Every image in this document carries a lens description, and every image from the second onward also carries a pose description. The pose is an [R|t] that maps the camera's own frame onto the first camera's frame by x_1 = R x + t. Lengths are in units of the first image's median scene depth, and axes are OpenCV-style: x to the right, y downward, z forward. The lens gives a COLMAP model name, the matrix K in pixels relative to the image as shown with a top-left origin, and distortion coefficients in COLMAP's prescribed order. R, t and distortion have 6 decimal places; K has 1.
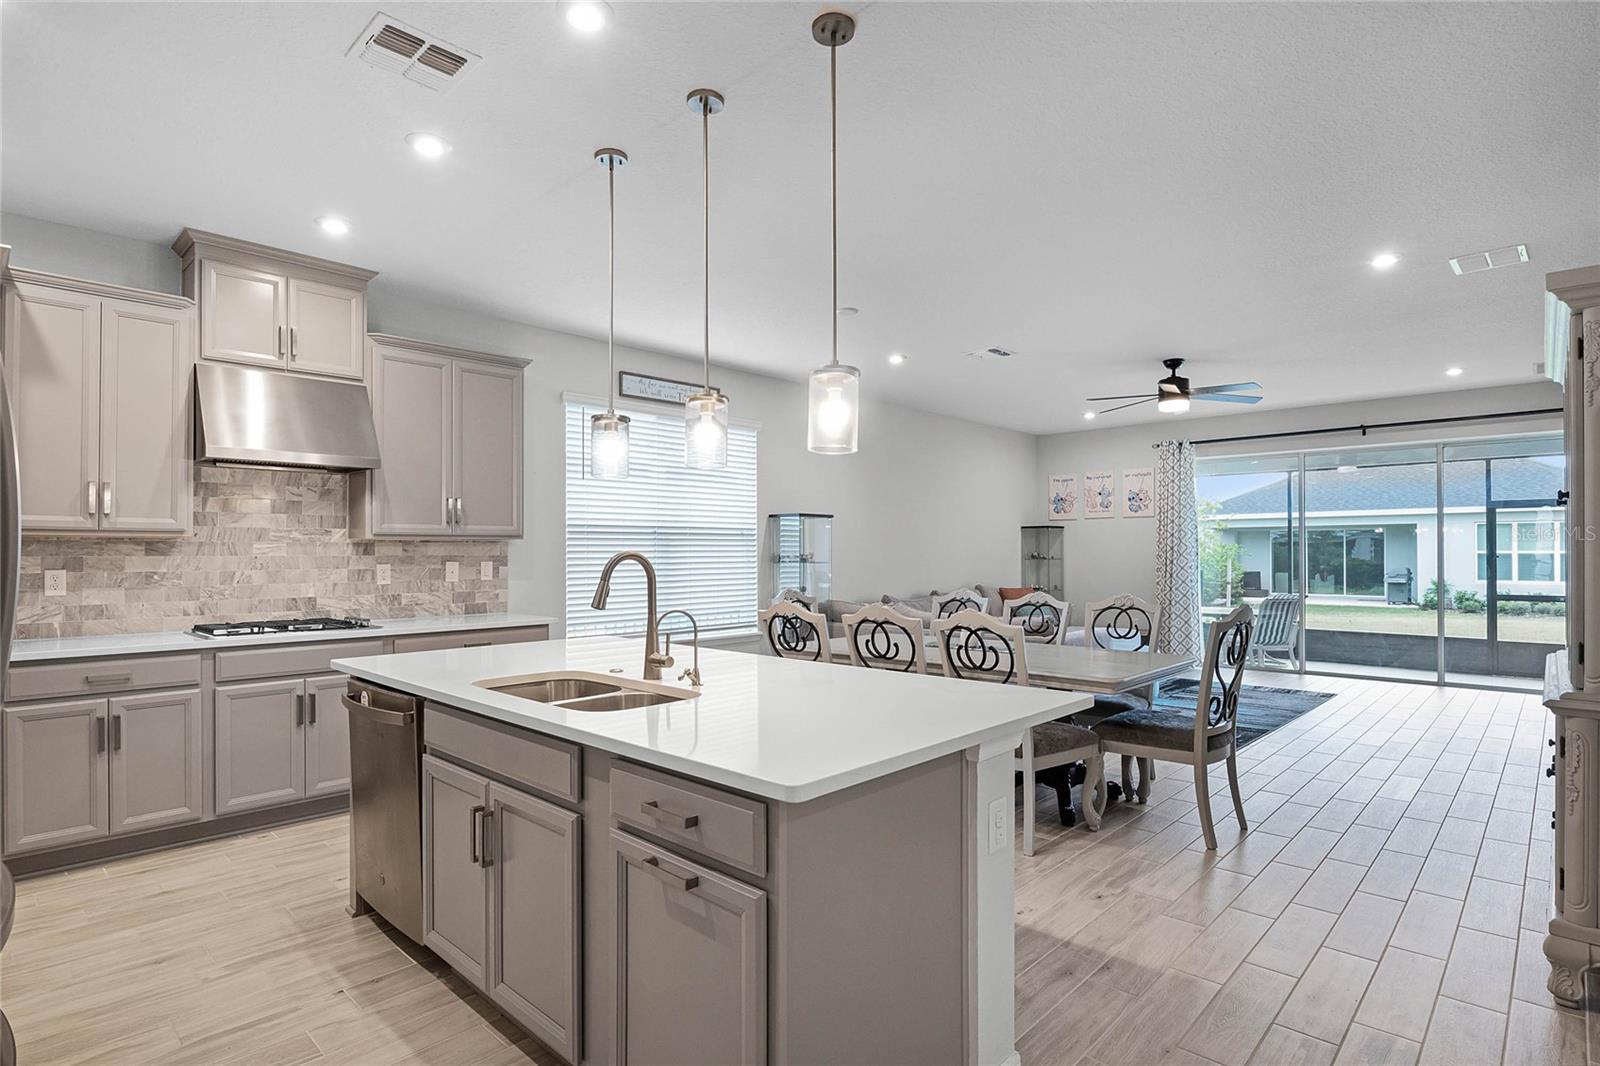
lens RADIAL K [[821.8, 0, 802.8], [0, 821.8, 550.8], [0, 0, 1]] dist [-0.004621, -0.000741]
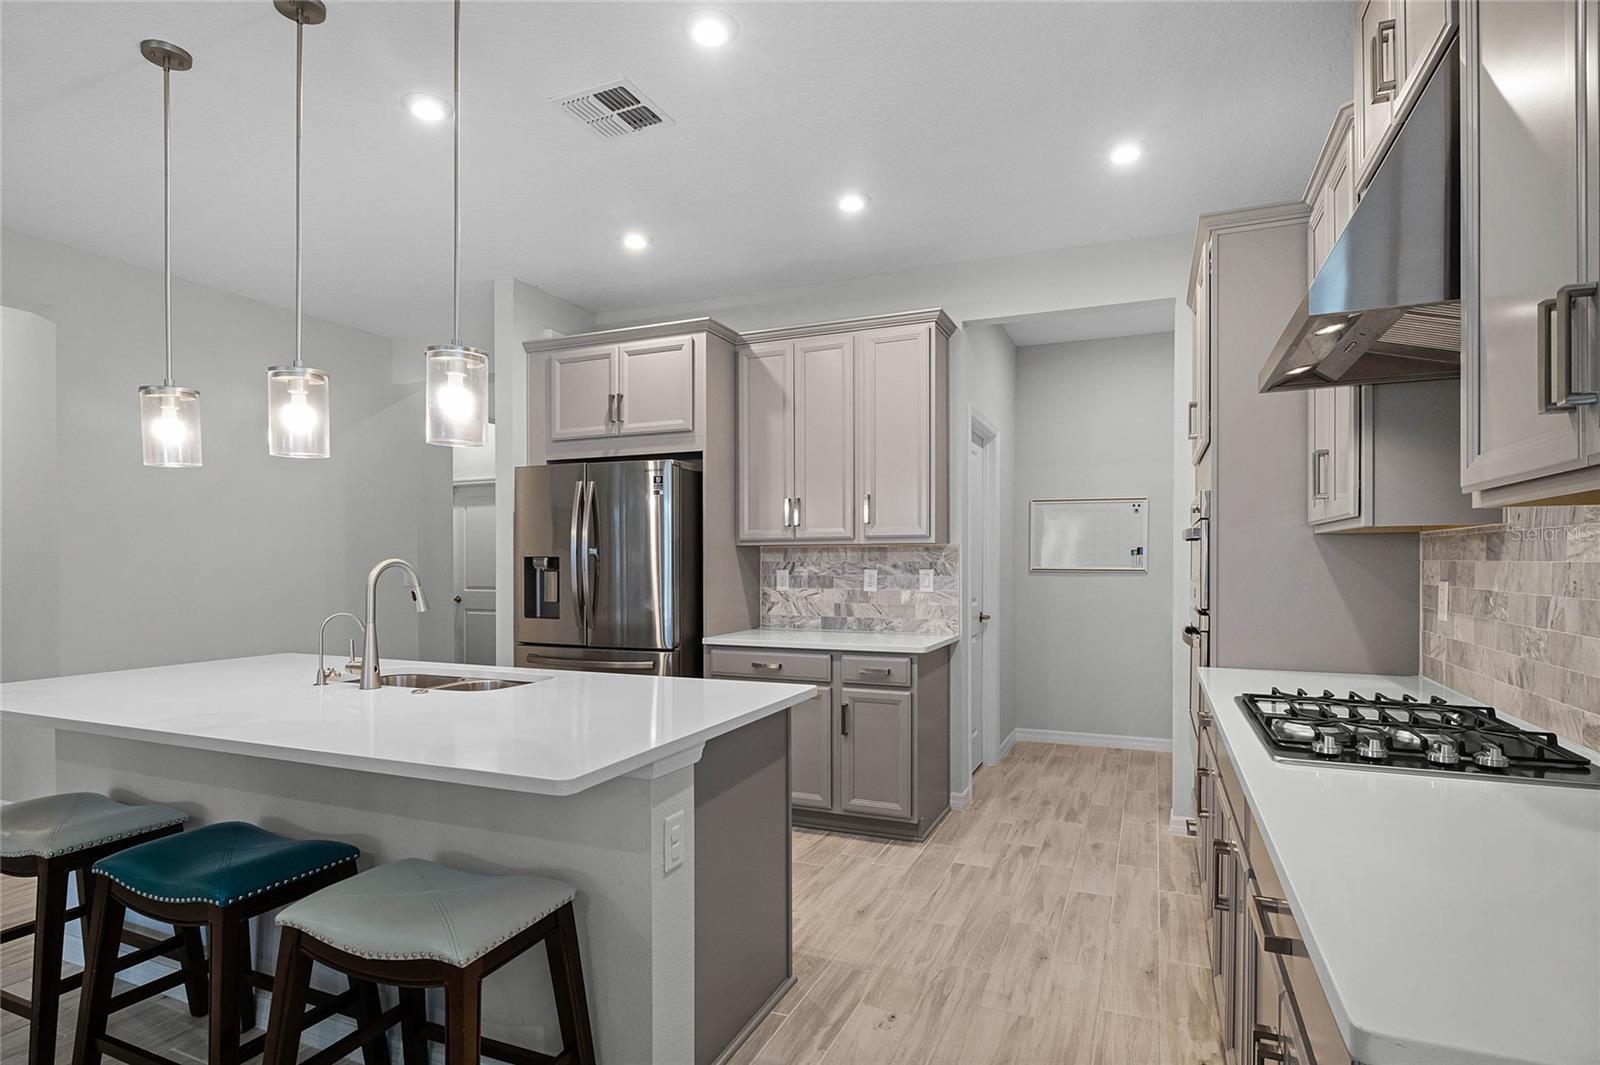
lens RADIAL K [[810.3, 0, 791.2], [0, 810.3, 563.2], [0, 0, 1]] dist [-0.006746, -0.000728]
pose [[-0.943011, 0.005675, -0.332712, -0.159655], [0.005247, 0.999984, 0.002185, 0.003450], [0.332719, 0.000314, -0.943026, 1.055236]]
